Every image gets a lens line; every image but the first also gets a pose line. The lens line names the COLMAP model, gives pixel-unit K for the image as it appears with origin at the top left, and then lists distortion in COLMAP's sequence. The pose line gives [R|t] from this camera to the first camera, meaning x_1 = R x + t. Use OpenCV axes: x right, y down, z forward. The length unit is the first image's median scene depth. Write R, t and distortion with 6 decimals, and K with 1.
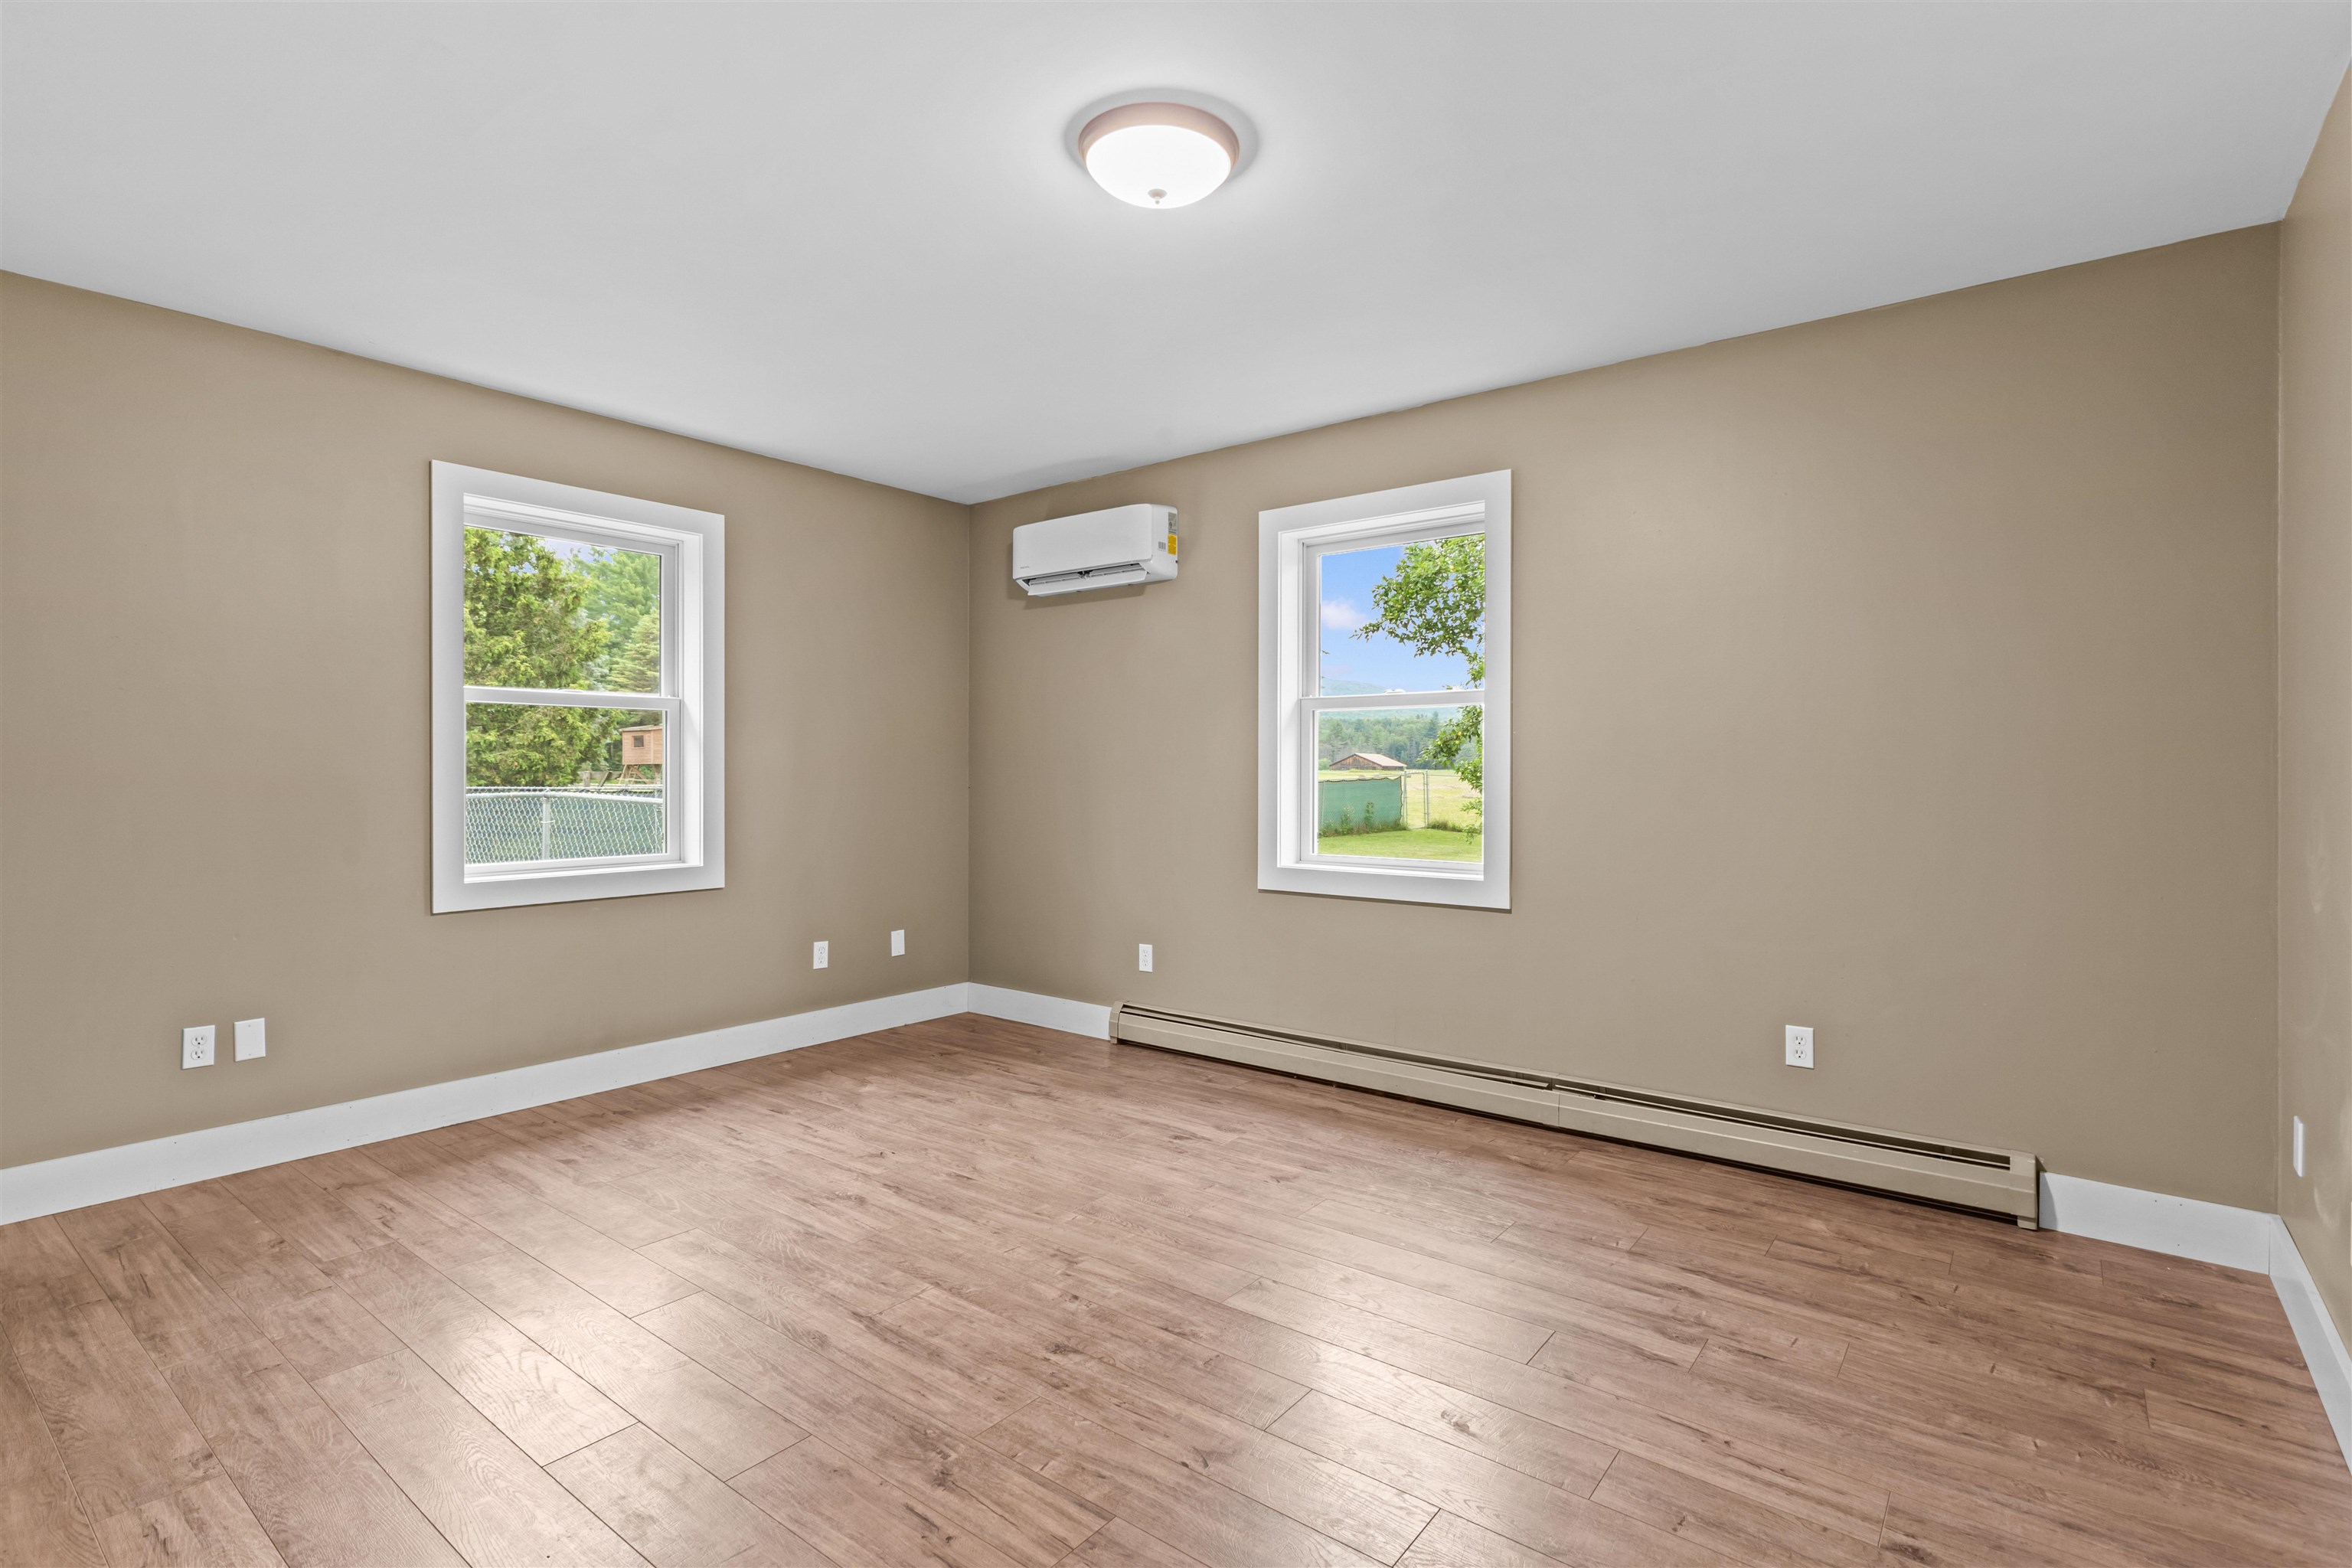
lens RADIAL K [[1132.7, 0, 1177.4], [0, 1132.7, 781.3], [0, 0, 1]] dist [0.000184, -0.000209]
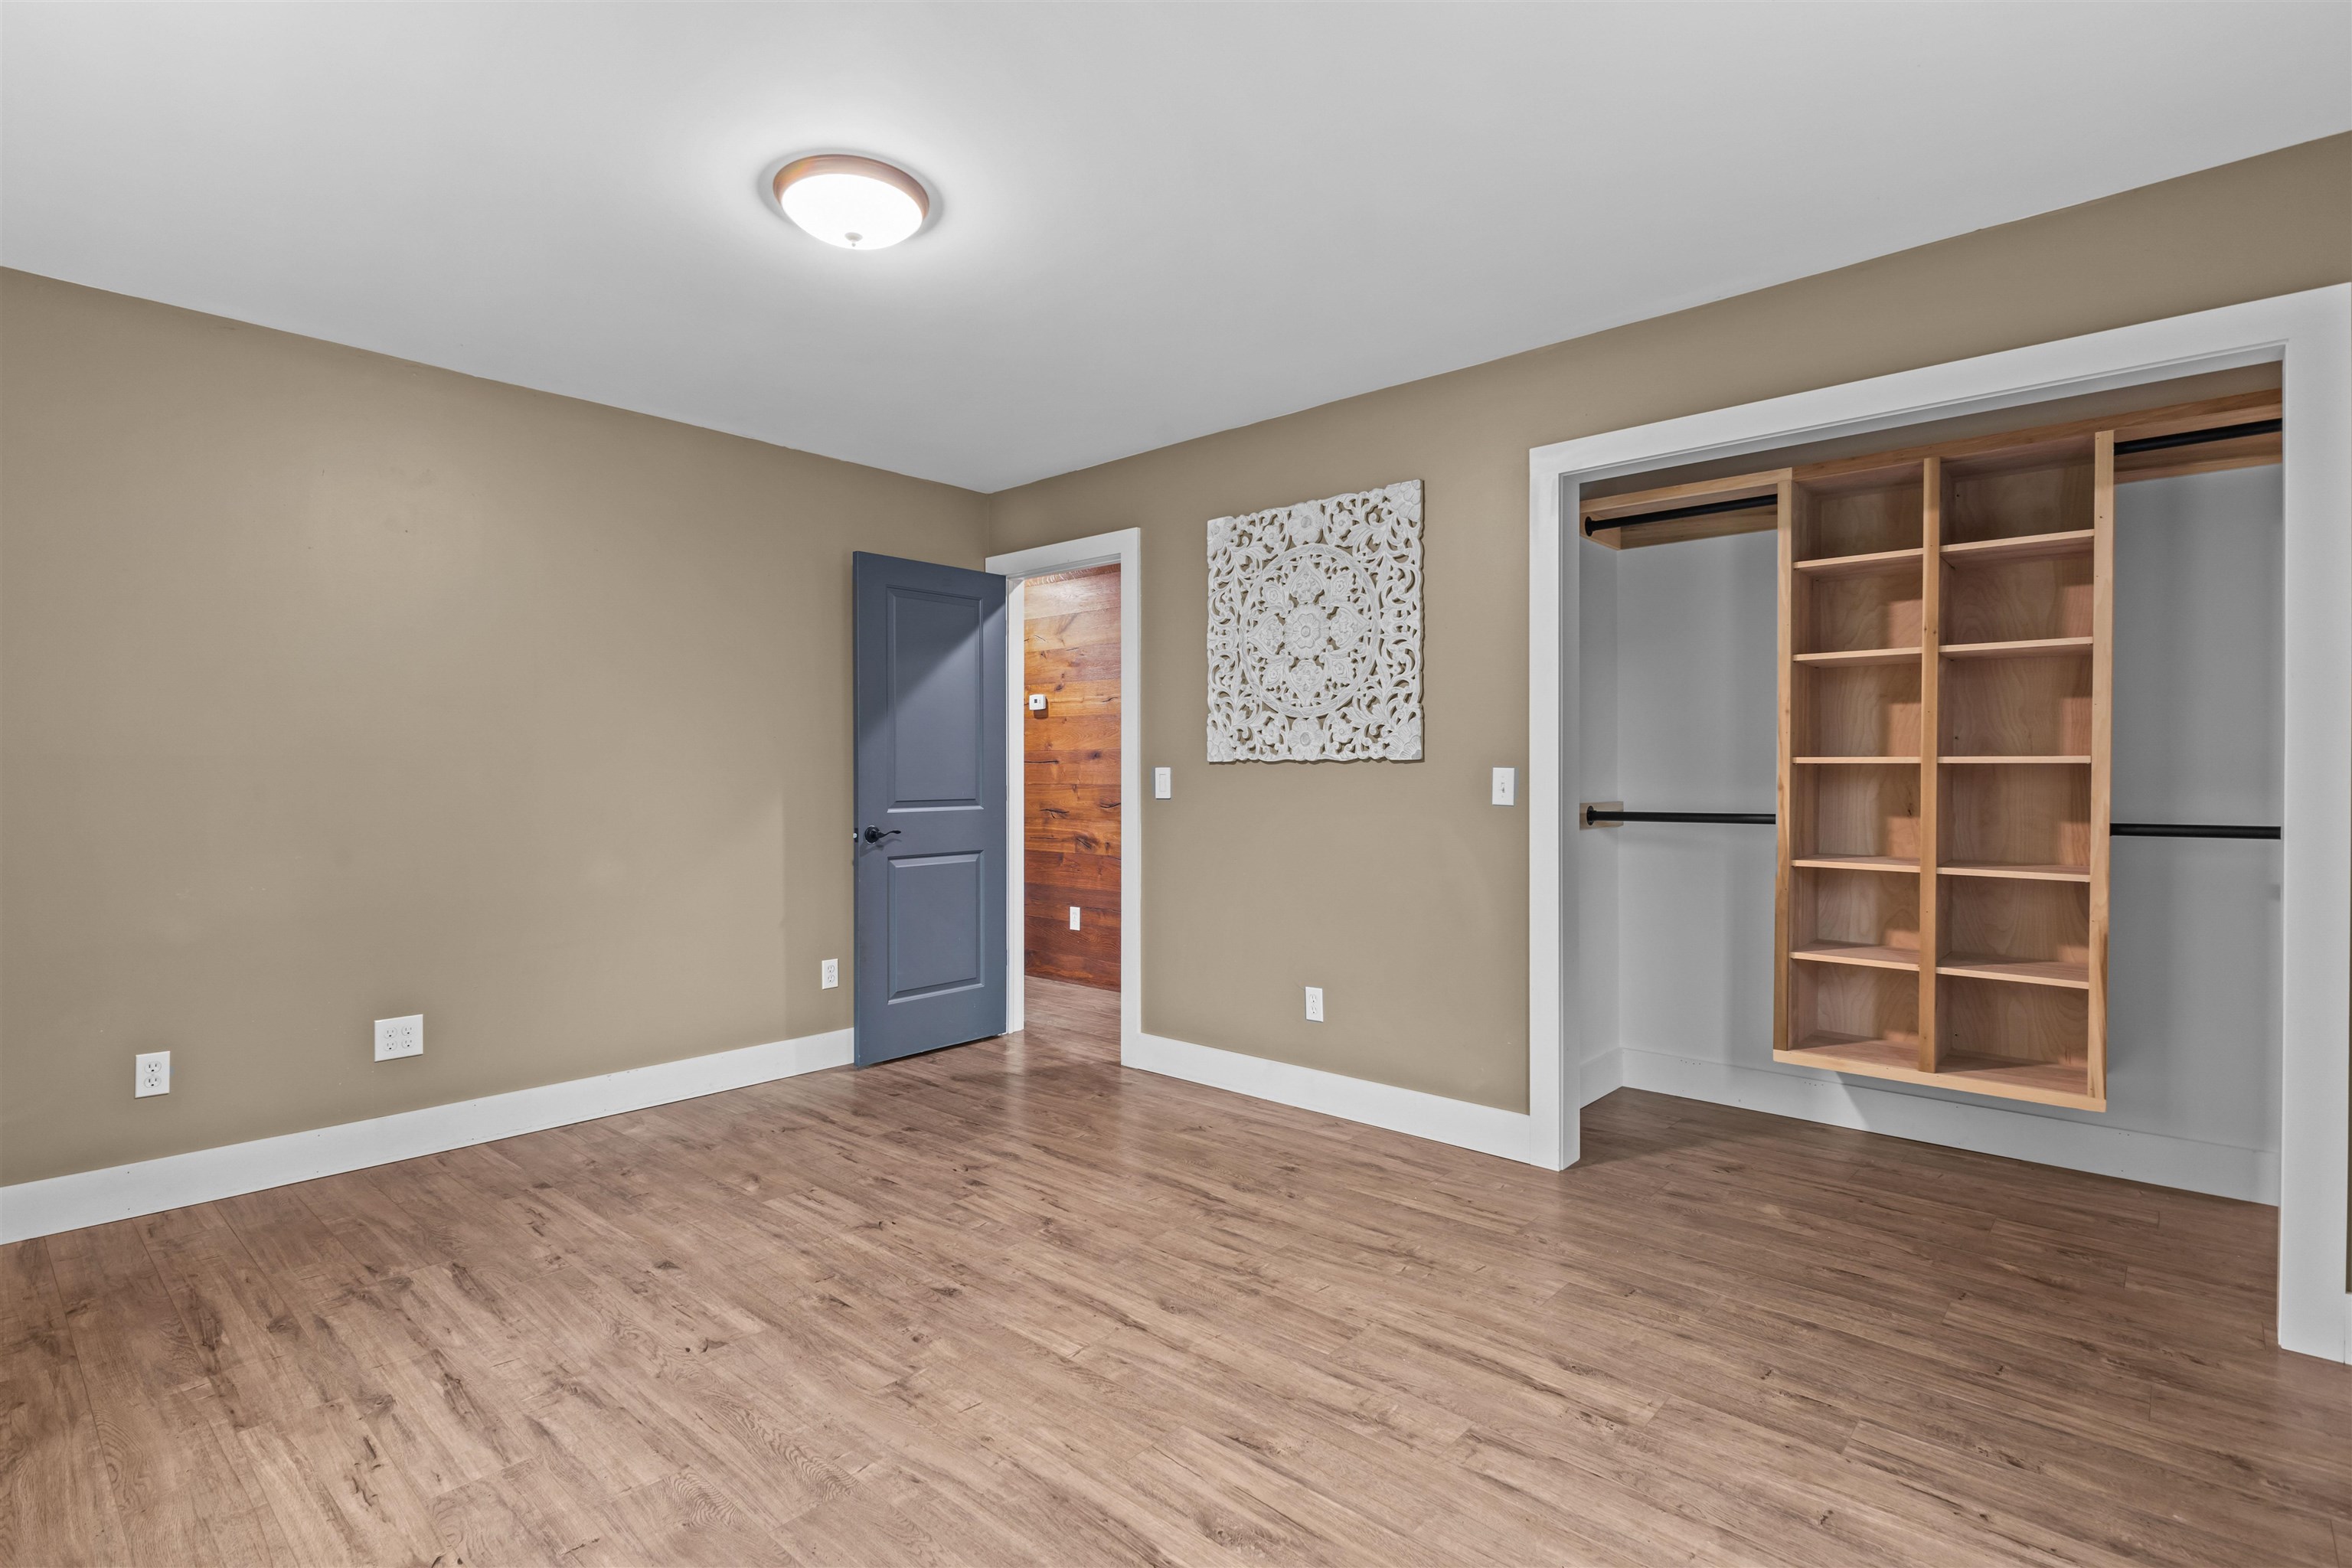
lens RADIAL K [[1132.7, 0, 1177.5], [0, 1132.7, 779.1], [0, 0, 1]] dist [0.000184, -0.000209]
pose [[-0.997869, -0.001486, 0.065240, -0.375994], [-0.000594, 0.999906, 0.013689, -0.020585], [-0.065254, 0.013621, -0.997776, 1.963376]]
